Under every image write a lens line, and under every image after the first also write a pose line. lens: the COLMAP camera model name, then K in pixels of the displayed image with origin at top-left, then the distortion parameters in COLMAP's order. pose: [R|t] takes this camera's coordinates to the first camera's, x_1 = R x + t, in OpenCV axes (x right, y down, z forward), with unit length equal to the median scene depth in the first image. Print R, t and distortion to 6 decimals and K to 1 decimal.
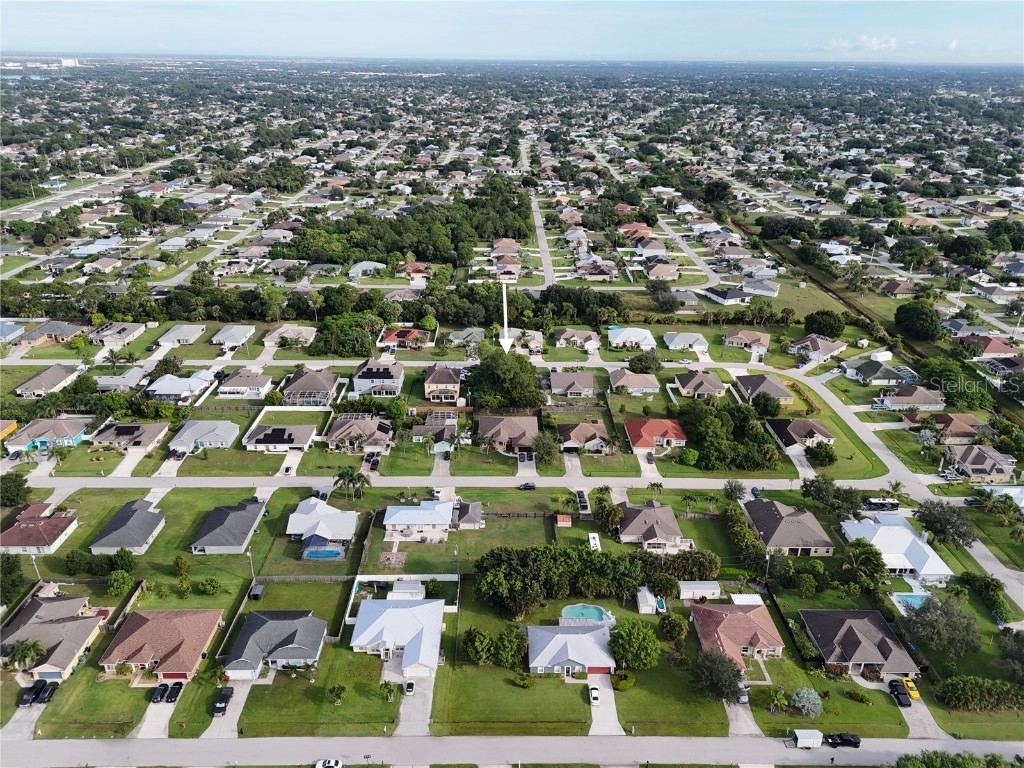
lens RADIAL K [[752.4, 0, 512.0], [0, 752.4, 384.0], [0, 0, 1]] dist [0.065089, -0.063479]
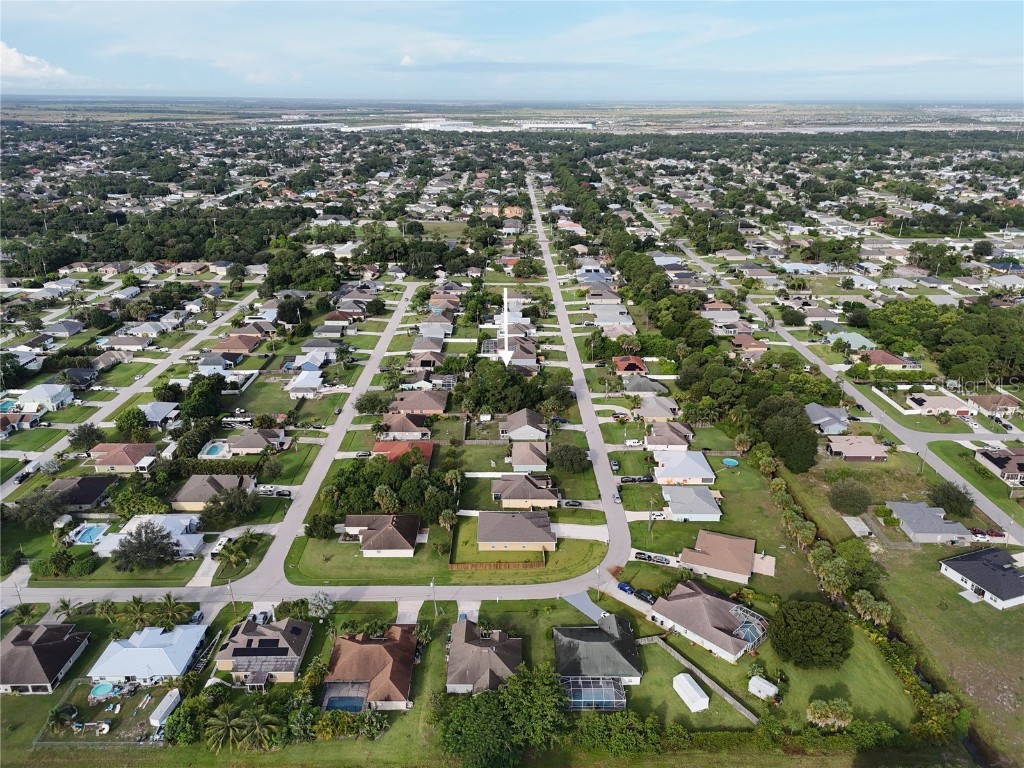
lens RADIAL K [[752.4, 0, 512.0], [0, 752.4, 384.0], [0, 0, 1]] dist [0.065089, -0.063479]
pose [[-0.005570, 0.345331, -0.938464, 0.860239], [-0.401276, 0.858832, 0.318410, -0.310813], [0.915940, 0.378357, 0.133790, 0.736022]]
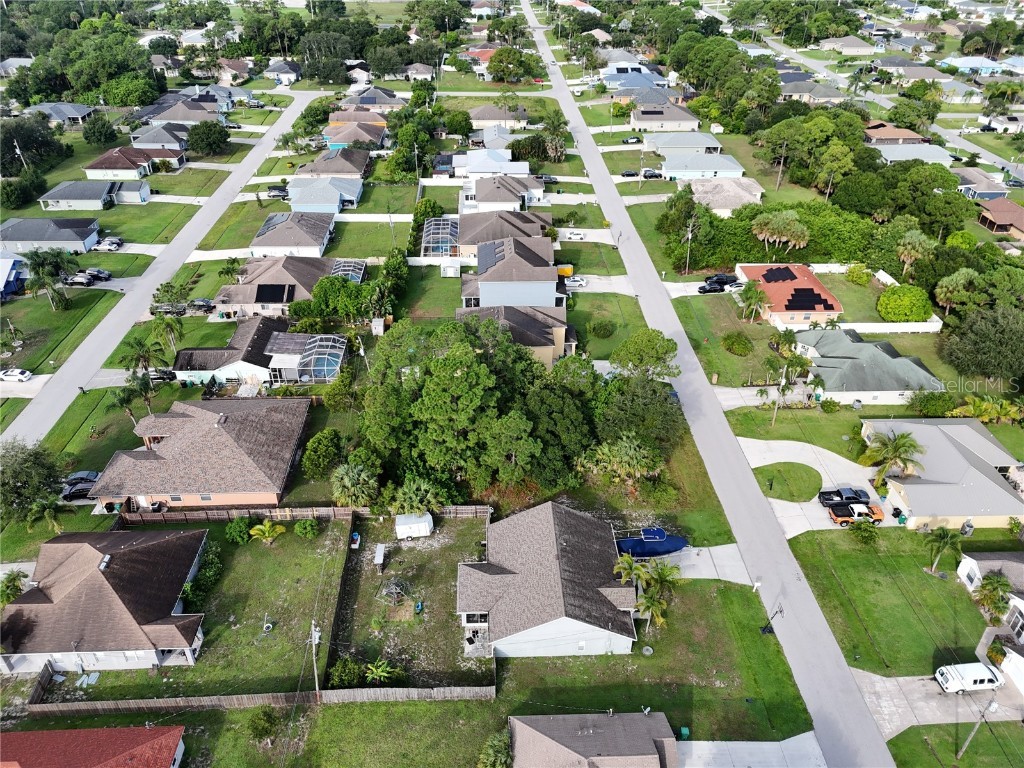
lens RADIAL K [[752.4, 0, 512.0], [0, 752.4, 384.0], [0, 0, 1]] dist [0.065089, -0.063479]
pose [[0.028574, 0.535589, -0.843995, 0.240259], [-0.406419, 0.777625, 0.479712, -0.162811], [0.913240, 0.329308, 0.239893, 0.792123]]
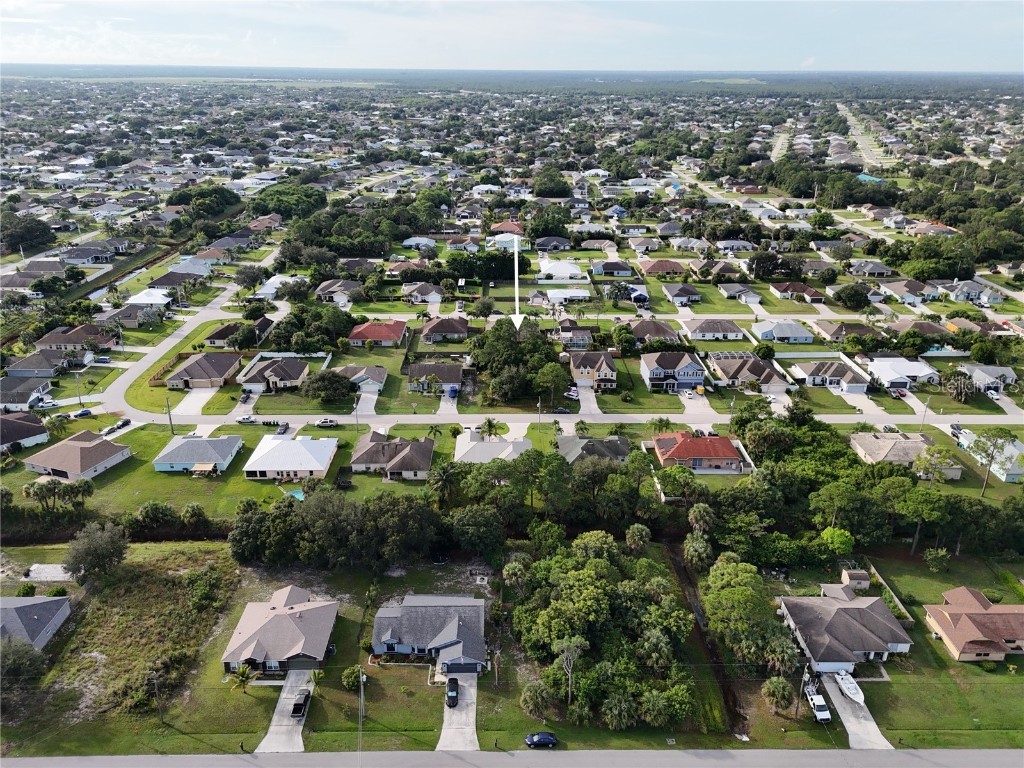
lens RADIAL K [[752.4, 0, 512.0], [0, 752.4, 384.0], [0, 0, 1]] dist [0.065089, -0.063479]
pose [[-0.999834, -0.013656, -0.012041, 0.007039], [-0.018151, 0.696155, 0.717662, -0.509283], [-0.001418, 0.717762, -0.696287, 1.385401]]
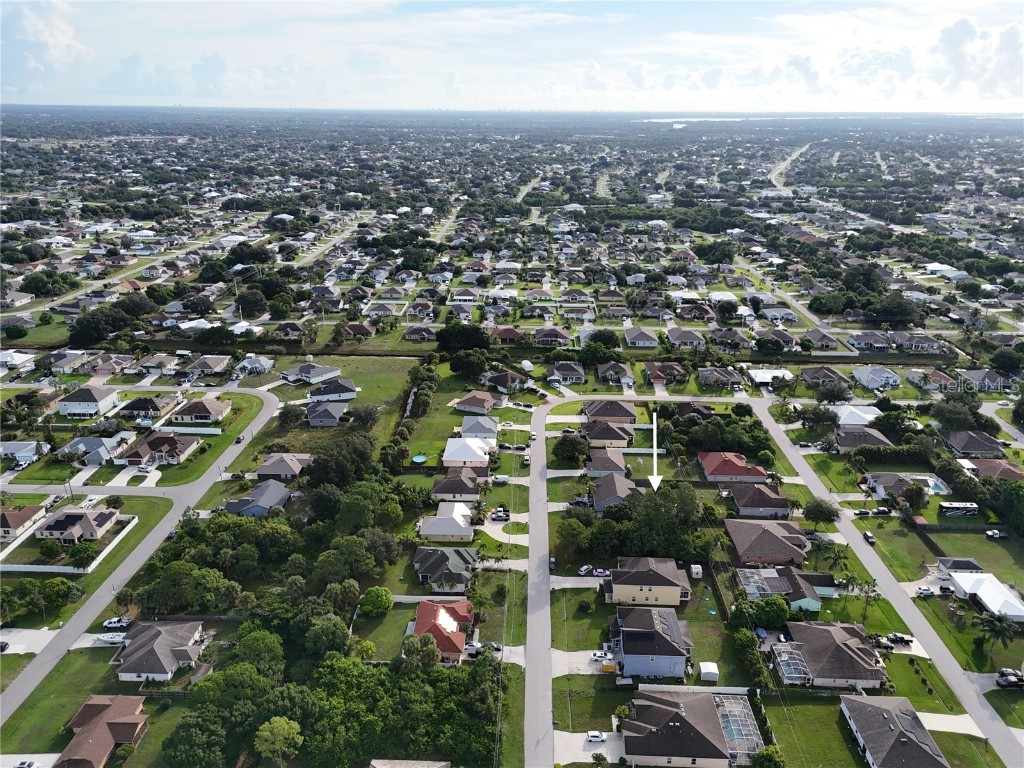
lens RADIAL K [[752.4, 0, 512.0], [0, 752.4, 384.0], [0, 0, 1]] dist [0.065089, -0.063479]
pose [[0.046046, -0.353013, 0.934485, -0.602633], [0.390126, 0.867542, 0.308501, -0.372509], [-0.919610, 0.350361, 0.177666, 0.805989]]
